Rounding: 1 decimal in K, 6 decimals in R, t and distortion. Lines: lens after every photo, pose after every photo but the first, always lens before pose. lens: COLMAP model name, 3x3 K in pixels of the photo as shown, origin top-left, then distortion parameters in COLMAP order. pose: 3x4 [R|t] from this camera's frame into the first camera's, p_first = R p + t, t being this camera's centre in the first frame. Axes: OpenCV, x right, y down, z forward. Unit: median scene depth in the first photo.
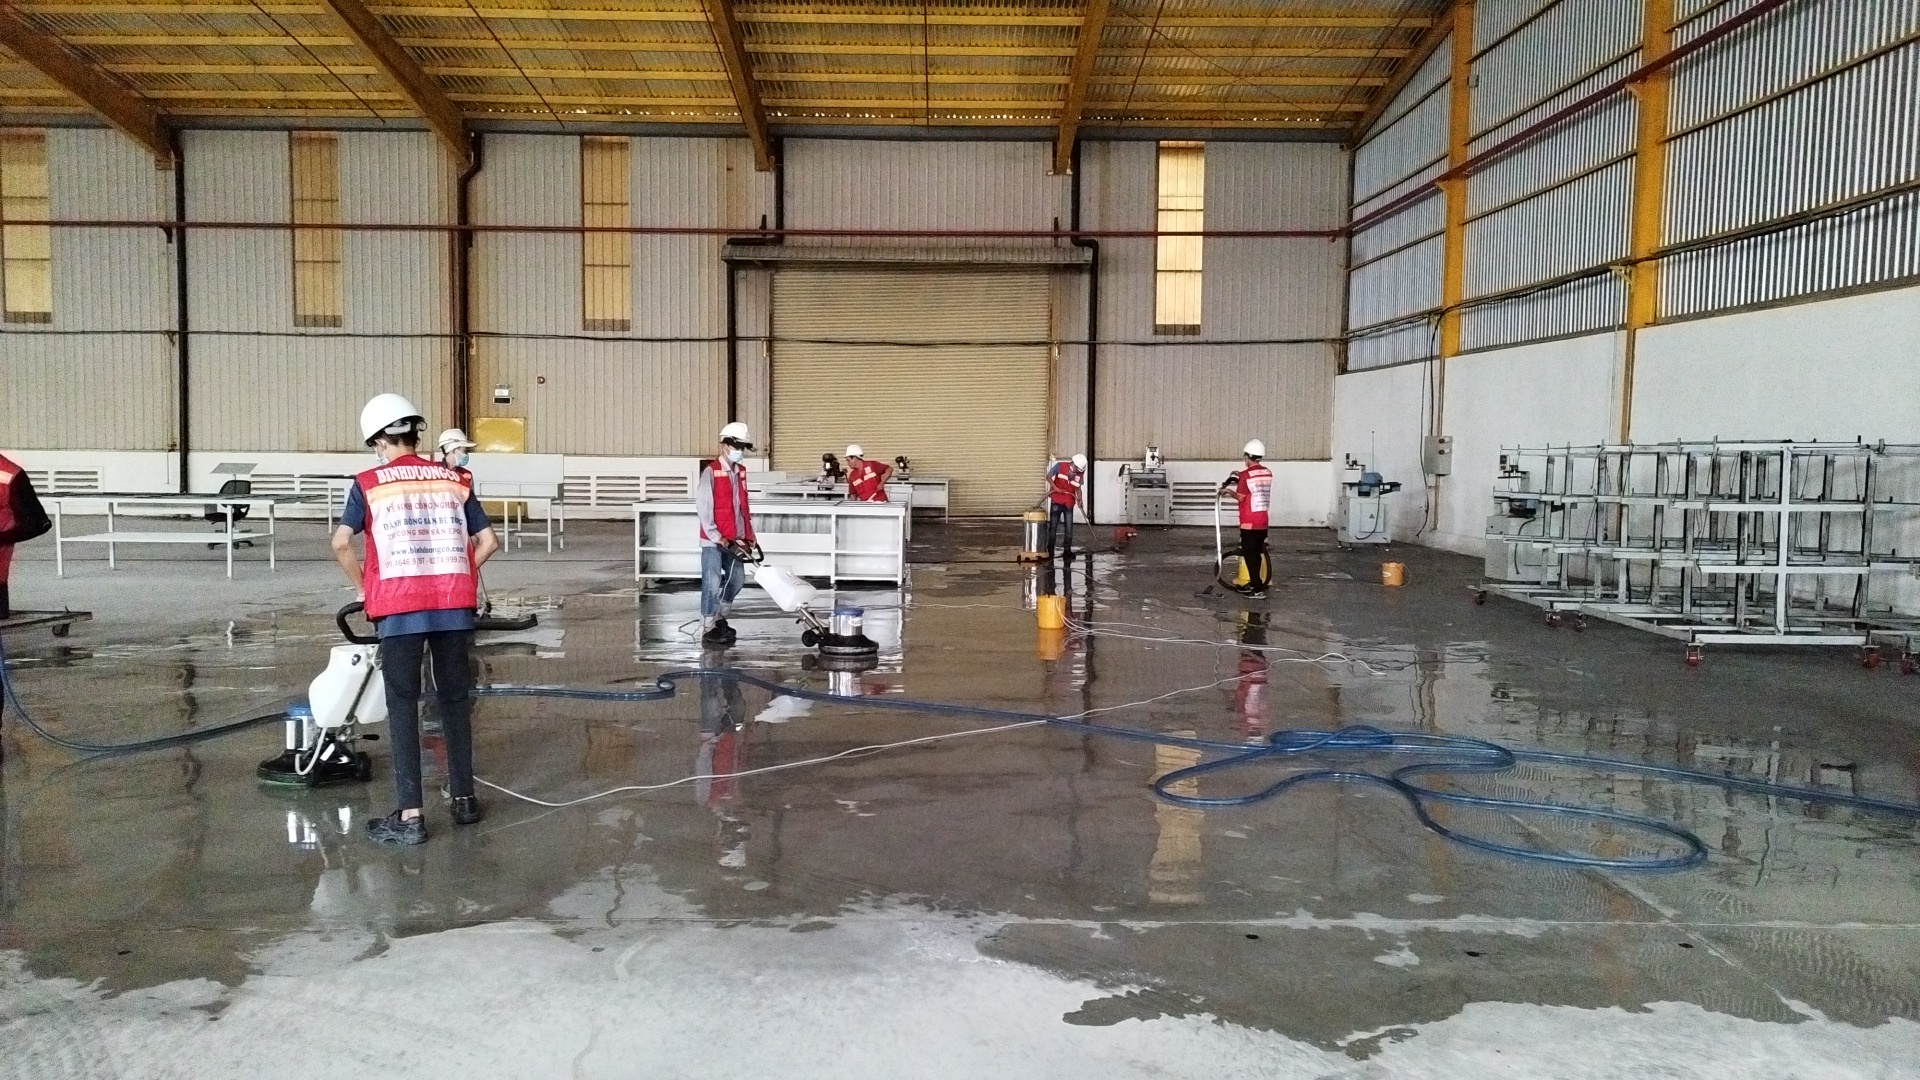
lens RADIAL K [[1369.9, 0, 947.1], [0, 1369.9, 543.4], [0, 0, 1]] dist [0.027345, -0.034846]
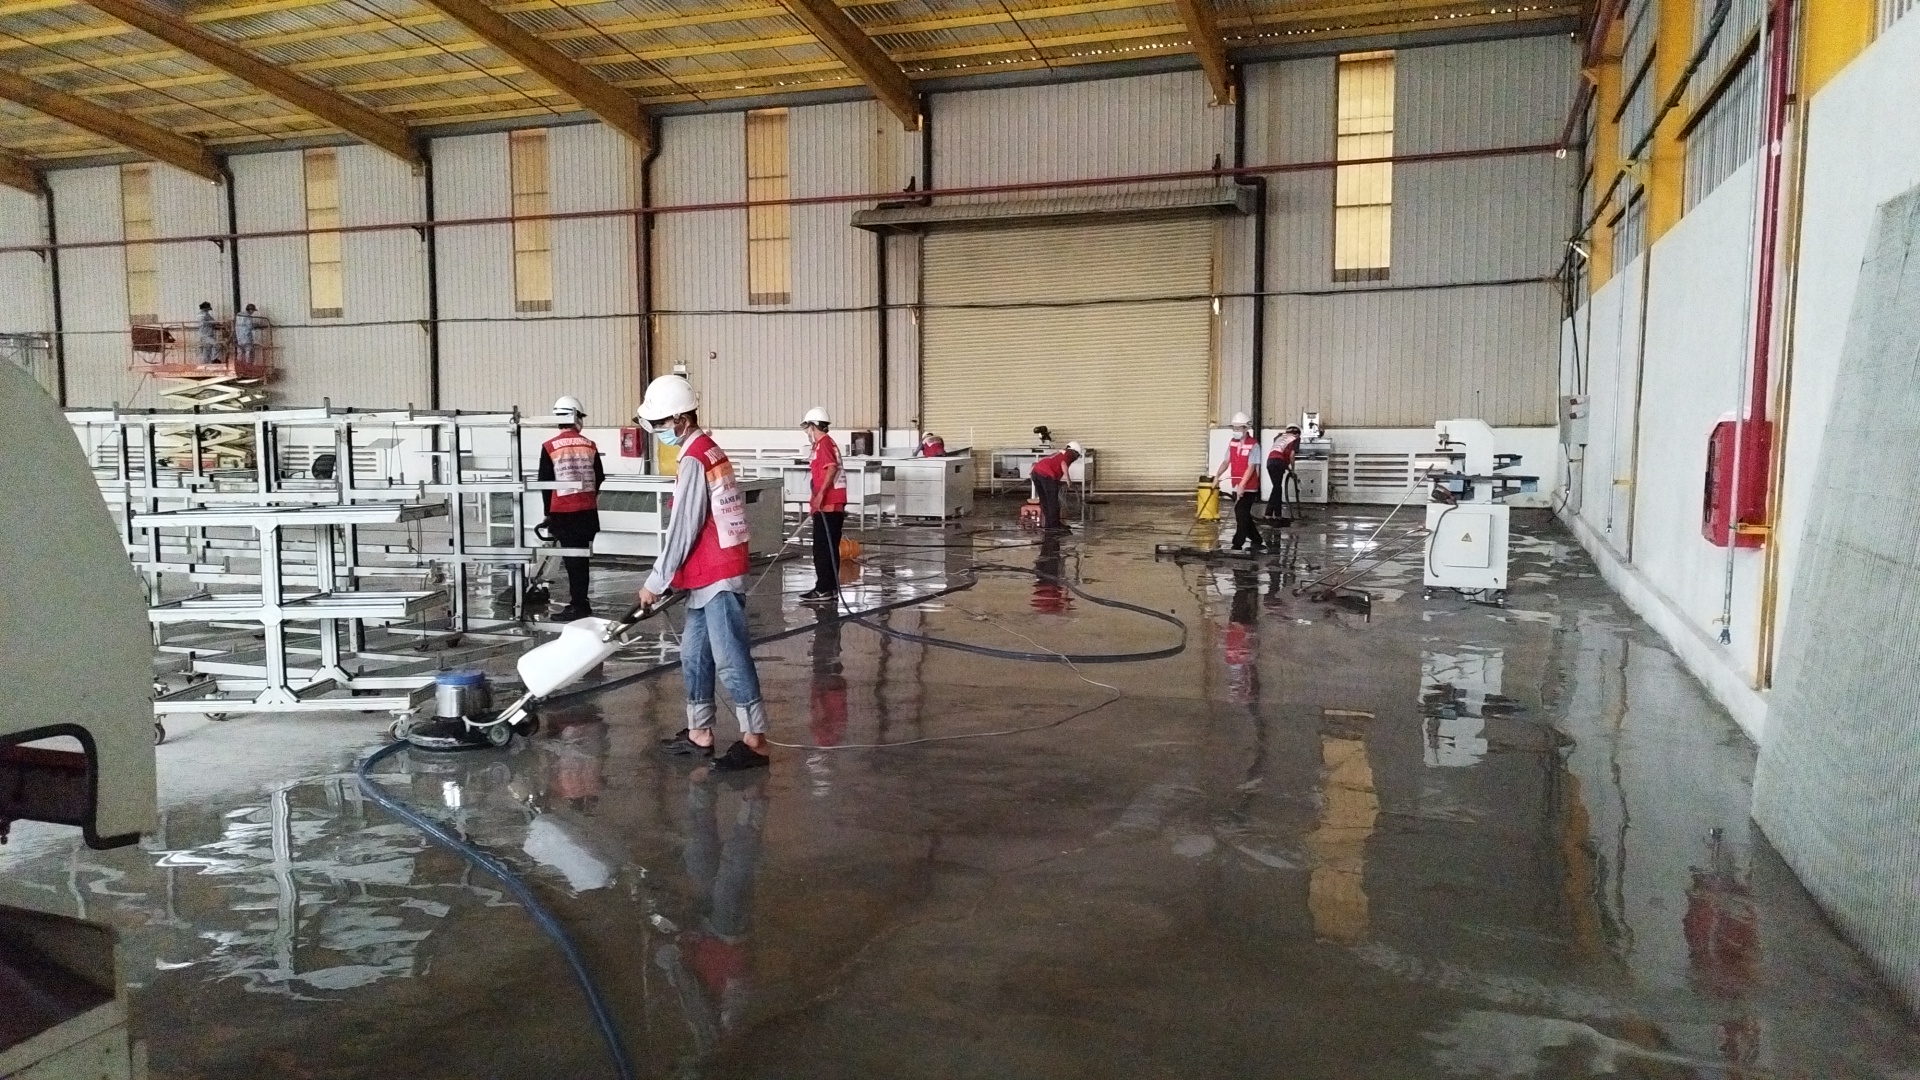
lens RADIAL K [[1369.9, 0, 950.9], [0, 1369.9, 540.0], [0, 0, 1]] dist [0.027345, -0.034846]
pose [[0.934057, 0.020077, -0.356558, 0.242216], [-0.012974, 0.999667, 0.022300, -0.006556], [0.356887, -0.016203, 0.934007, 0.108413]]
